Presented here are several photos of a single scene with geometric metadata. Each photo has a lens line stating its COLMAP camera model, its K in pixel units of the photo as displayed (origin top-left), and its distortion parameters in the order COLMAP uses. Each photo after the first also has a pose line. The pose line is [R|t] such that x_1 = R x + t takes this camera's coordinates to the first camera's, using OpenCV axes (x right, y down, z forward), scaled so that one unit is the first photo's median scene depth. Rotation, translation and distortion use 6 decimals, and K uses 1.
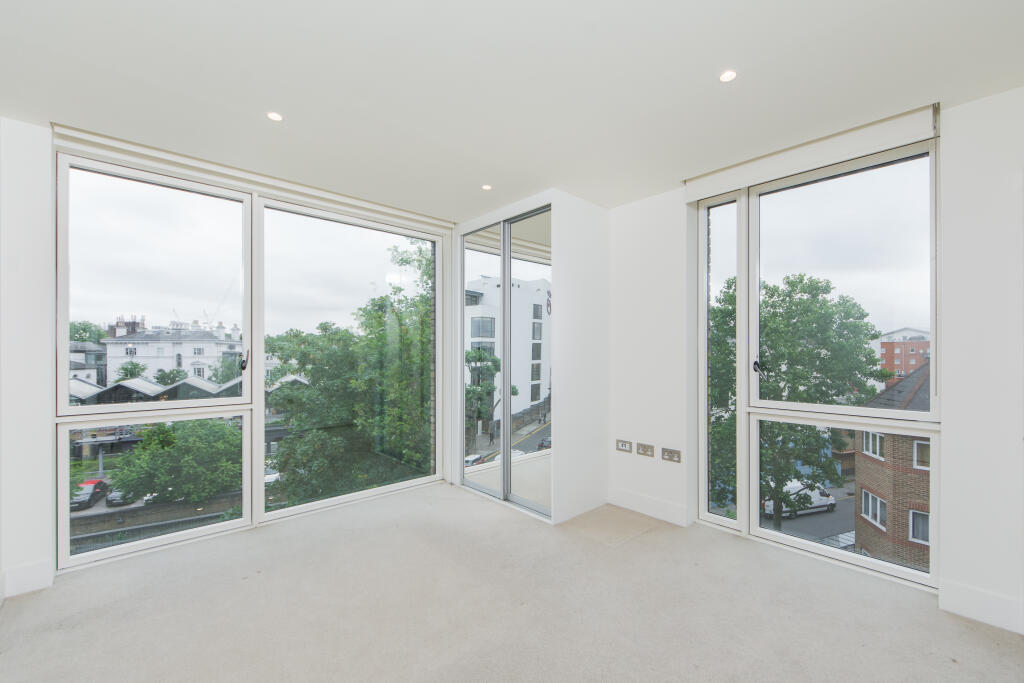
lens RADIAL K [[410.4, 0, 516.3], [0, 410.4, 357.0], [0, 0, 1]] dist [-0.001192, -0.000101]
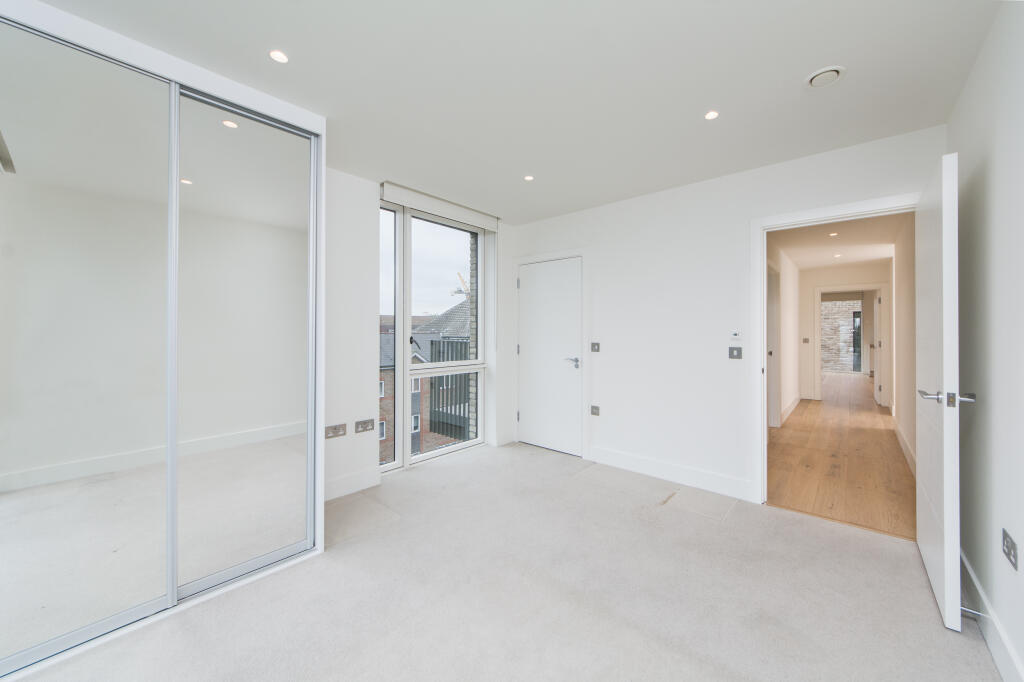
lens RADIAL K [[380.1, 0, 504.5], [0, 380.1, 324.0], [0, 0, 1]] dist [-0.009754, -0.000226]
pose [[-0.107414, 0.020398, 0.994005, -0.641820], [0.002141, 0.999792, -0.020286, -0.002904], [-0.994212, -0.000051, -0.107436, 0.747674]]
